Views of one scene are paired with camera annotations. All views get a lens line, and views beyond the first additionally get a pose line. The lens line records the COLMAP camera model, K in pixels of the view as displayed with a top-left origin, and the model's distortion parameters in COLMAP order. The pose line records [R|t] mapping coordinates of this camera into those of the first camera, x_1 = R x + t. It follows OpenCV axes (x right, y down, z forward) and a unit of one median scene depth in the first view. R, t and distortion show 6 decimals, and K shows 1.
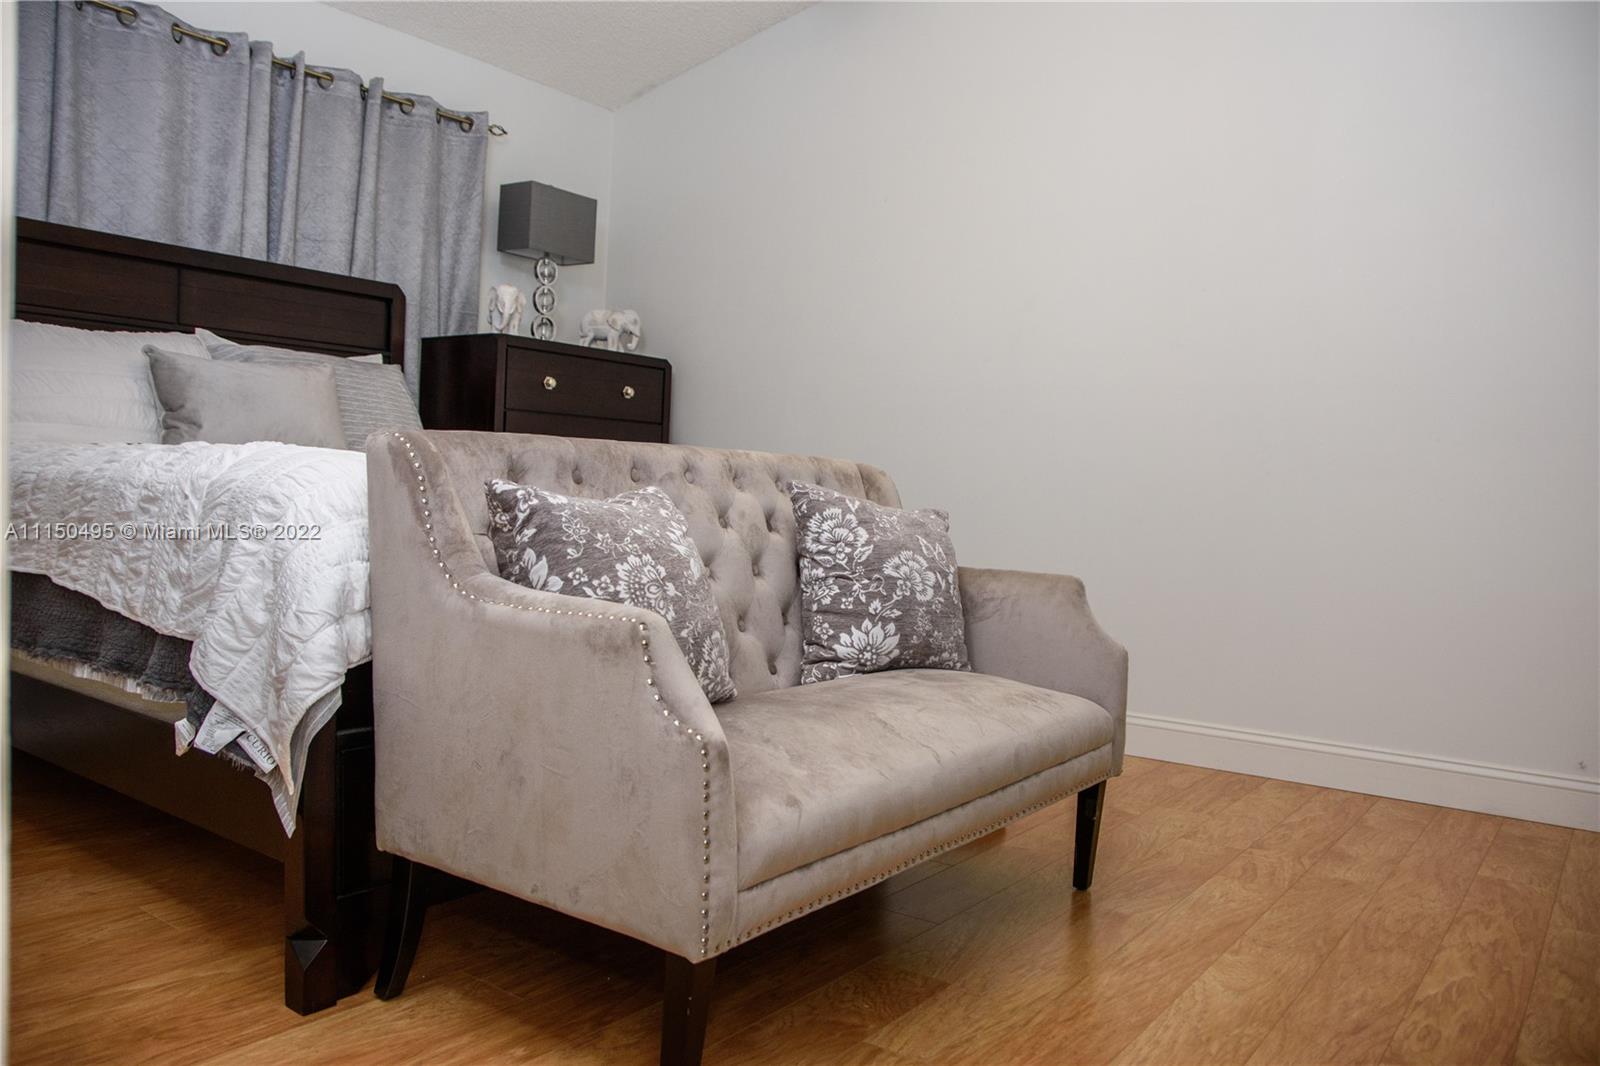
lens RADIAL K [[1199.5, 0, 806.5], [0, 1199.5, 540.4], [0, 0, 1]] dist [-0.129682, 0.114481]
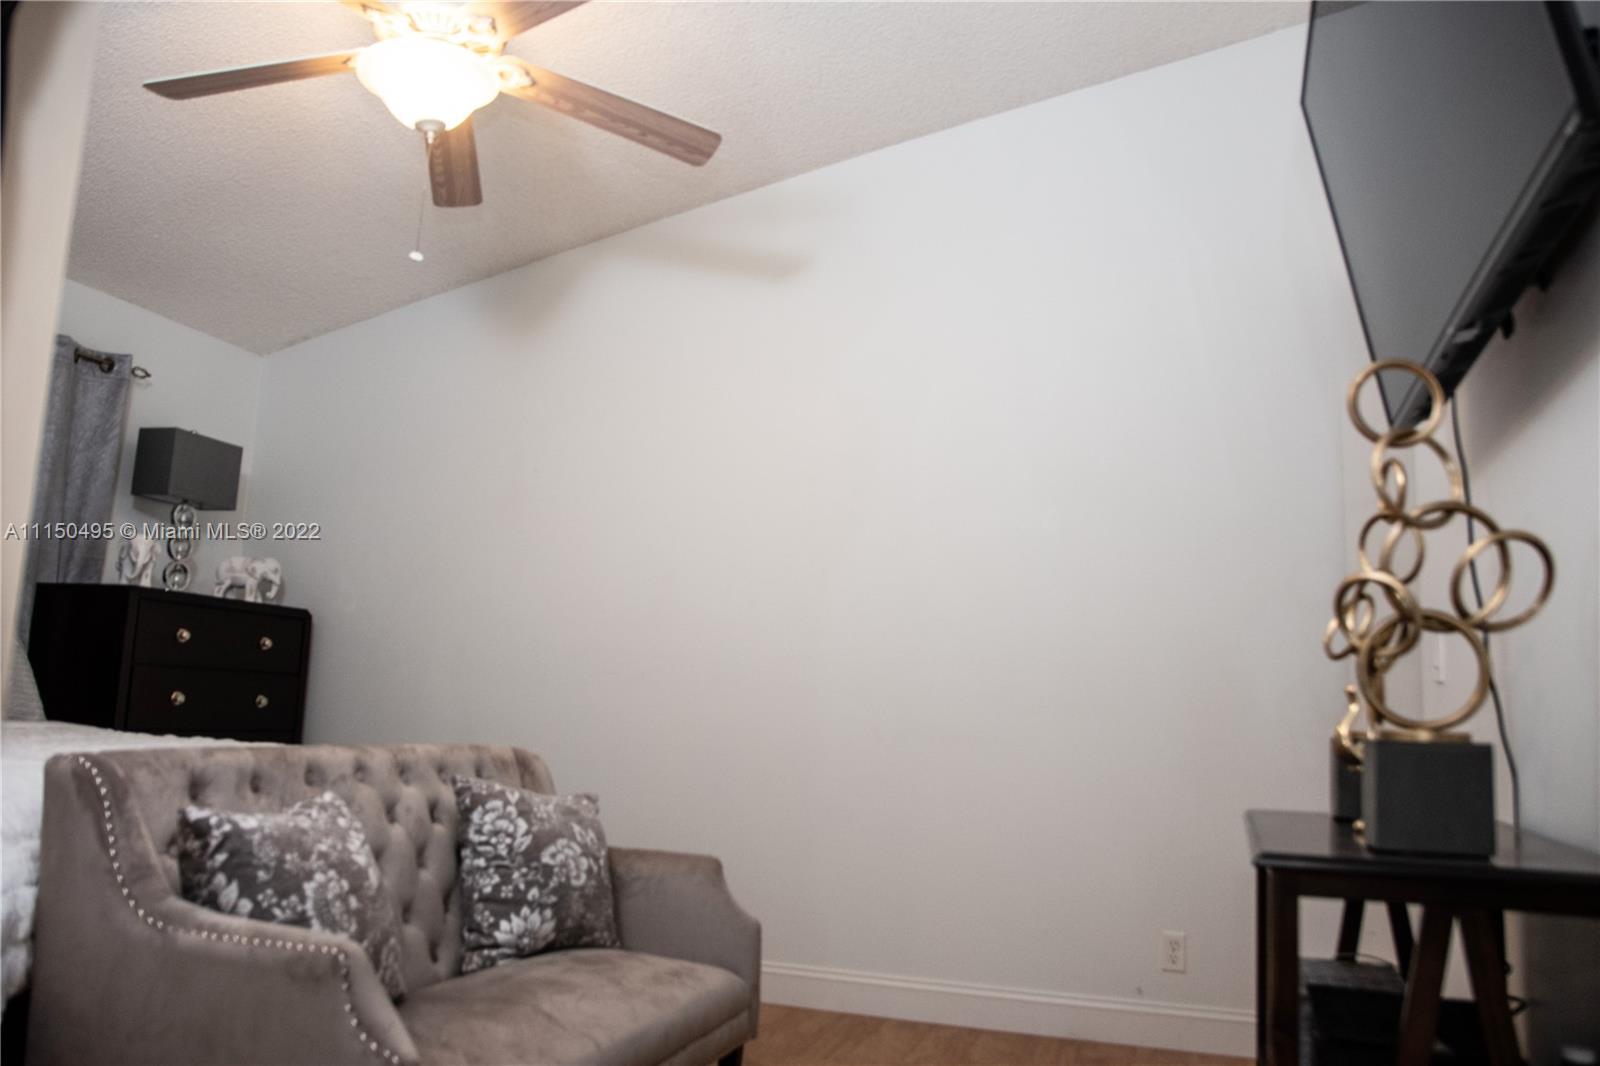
lens RADIAL K [[1216.4, 0, 811.2], [0, 1216.4, 540.2], [0, 0, 1]] dist [-0.127997, 0.114733]
pose [[0.951955, 0.040909, 0.303493, -0.044693], [0.011958, 0.985316, -0.170323, -0.071801], [-0.306004, 0.165769, 0.937487, -0.141708]]
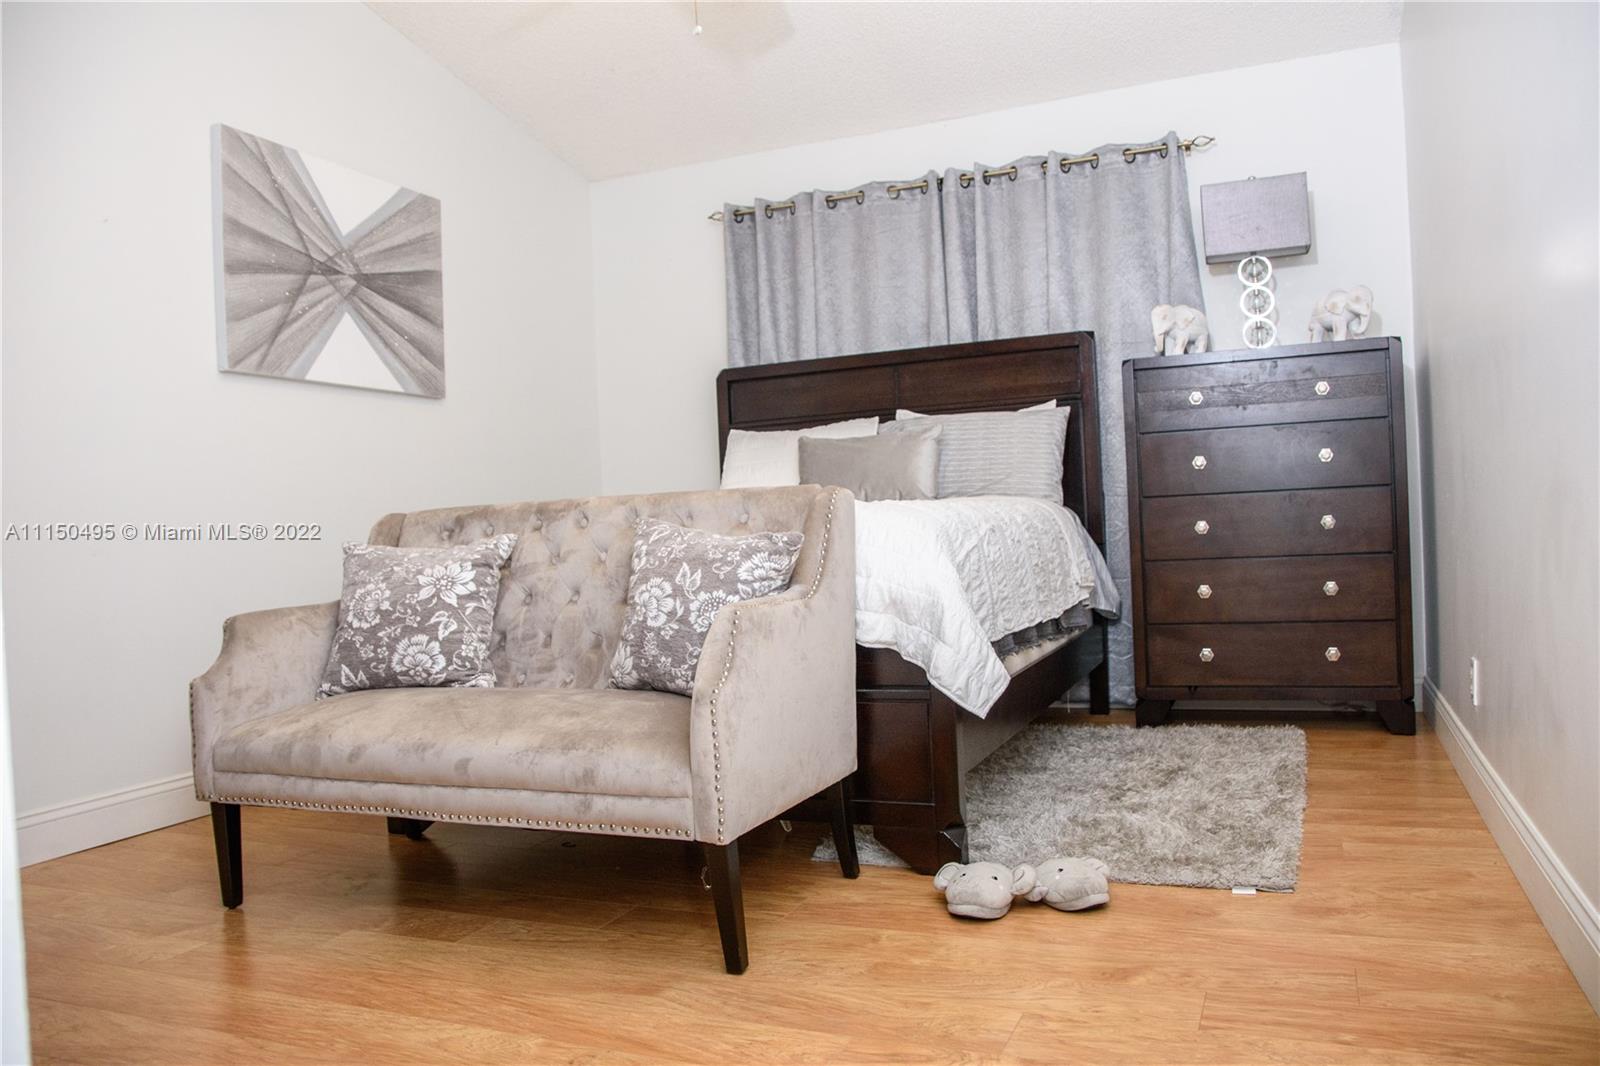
lens RADIAL K [[1194.0, 0, 800.2], [0, 1194.0, 540.5], [0, 0, 1]] dist [-0.126875, 0.108914]
pose [[0.222244, -0.038336, -0.974237, 1.150833], [0.016430, 0.999232, -0.035572, 0.015225], [0.974853, -0.008101, 0.222703, 0.910048]]
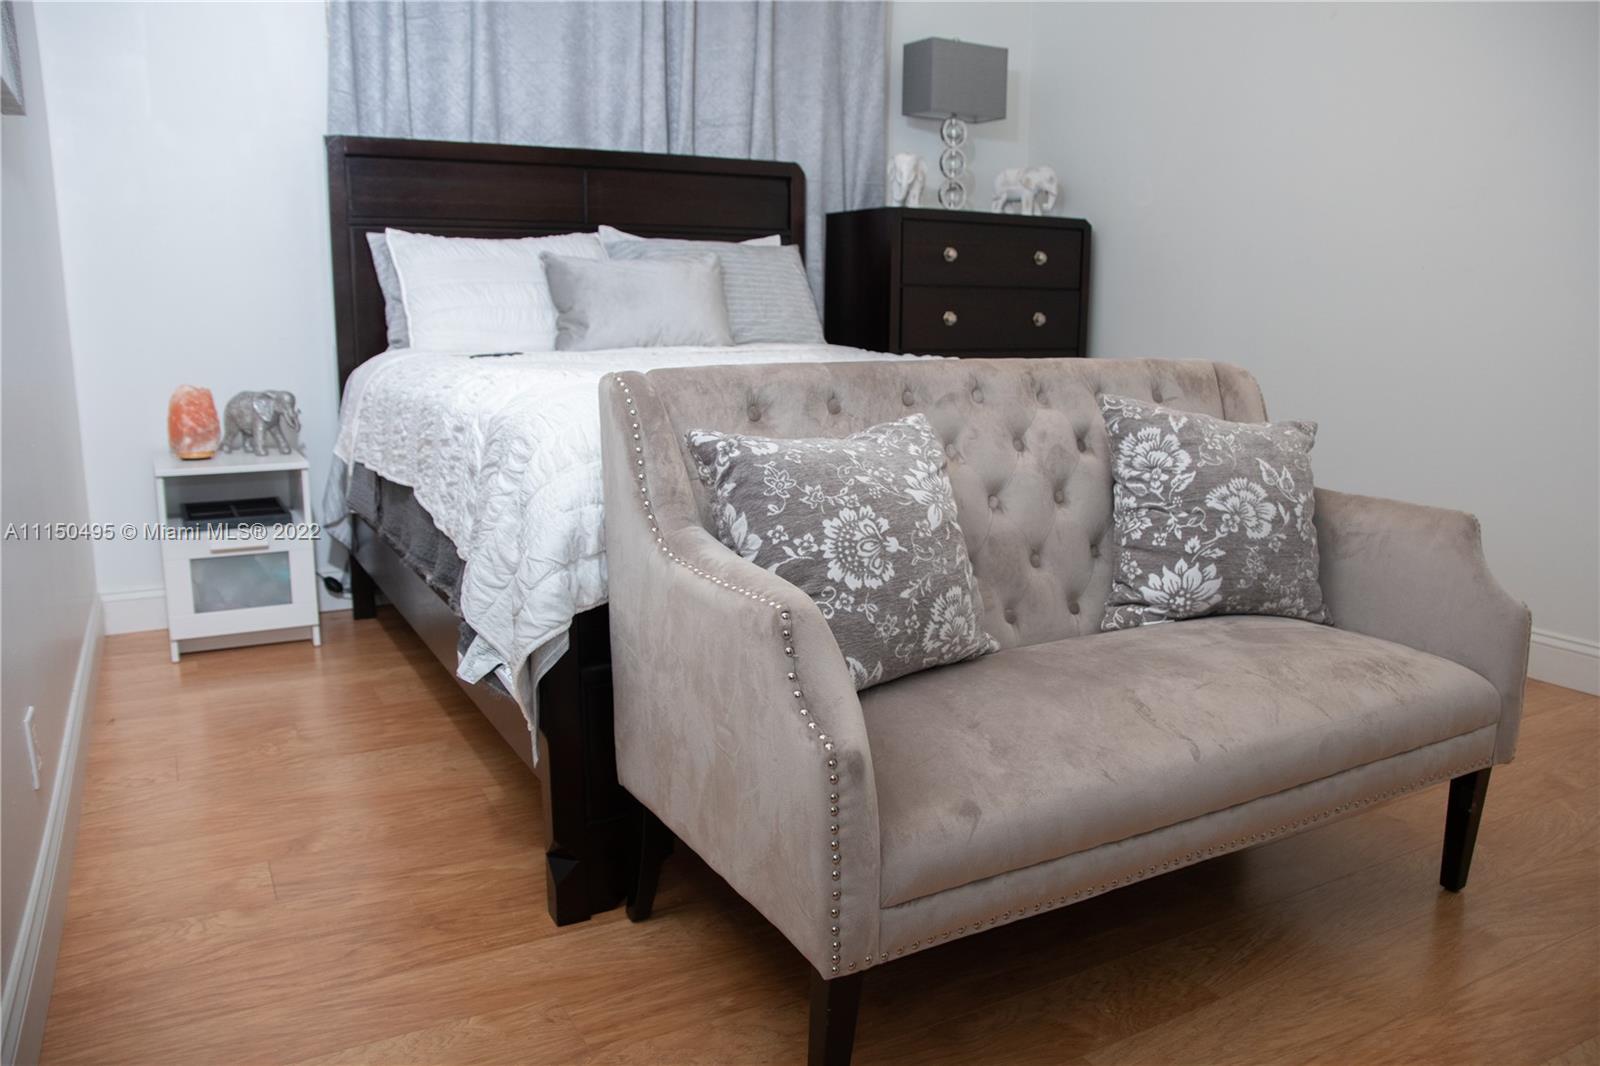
lens RADIAL K [[1194.0, 0, 800.2], [0, 1194.0, 540.5], [0, 0, 1]] dist [-0.126875, 0.108914]
pose [[0.907567, 0.045358, -0.417451, 0.154026], [0.013080, 0.990612, 0.136073, -0.066280], [0.419704, -0.128956, 0.898453, 0.120919]]
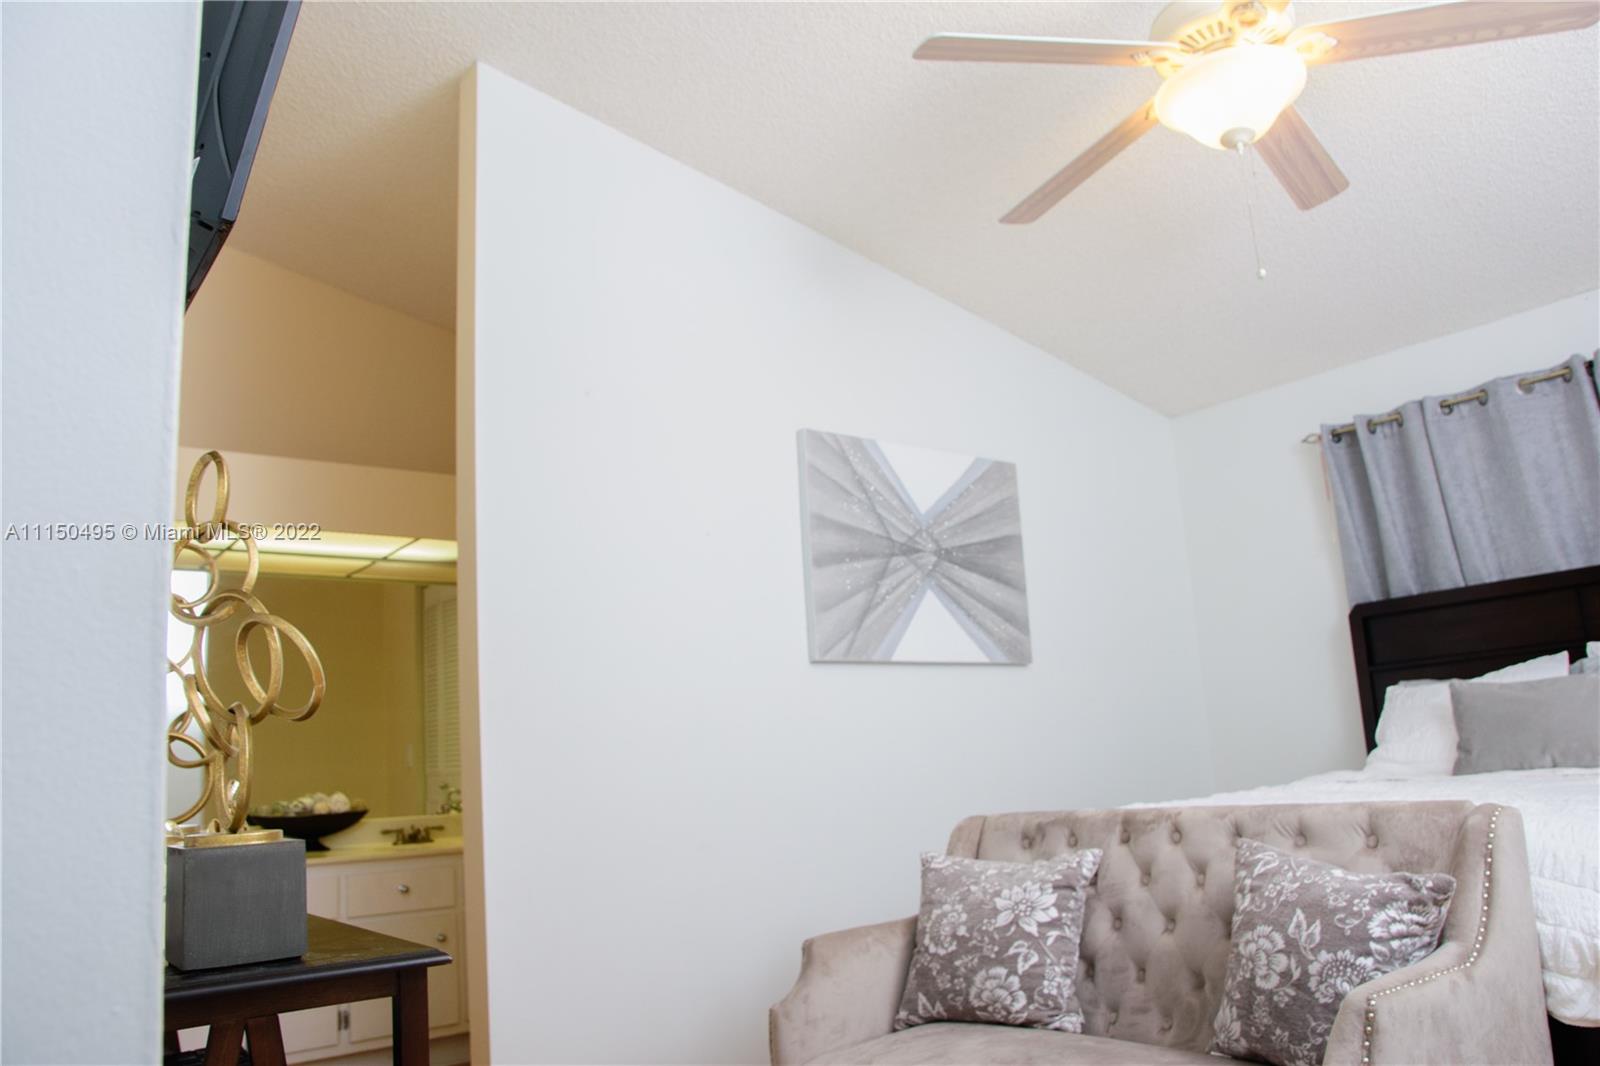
lens RADIAL K [[1179.0, 0, 801.7], [0, 1179.0, 539.6], [0, 0, 1]] dist [-0.135984, 0.105153]
pose [[-0.280857, -0.203760, -0.937871, 1.036868], [0.012935, 0.976311, -0.215985, -0.092150], [0.959663, -0.072792, -0.271568, 0.943456]]
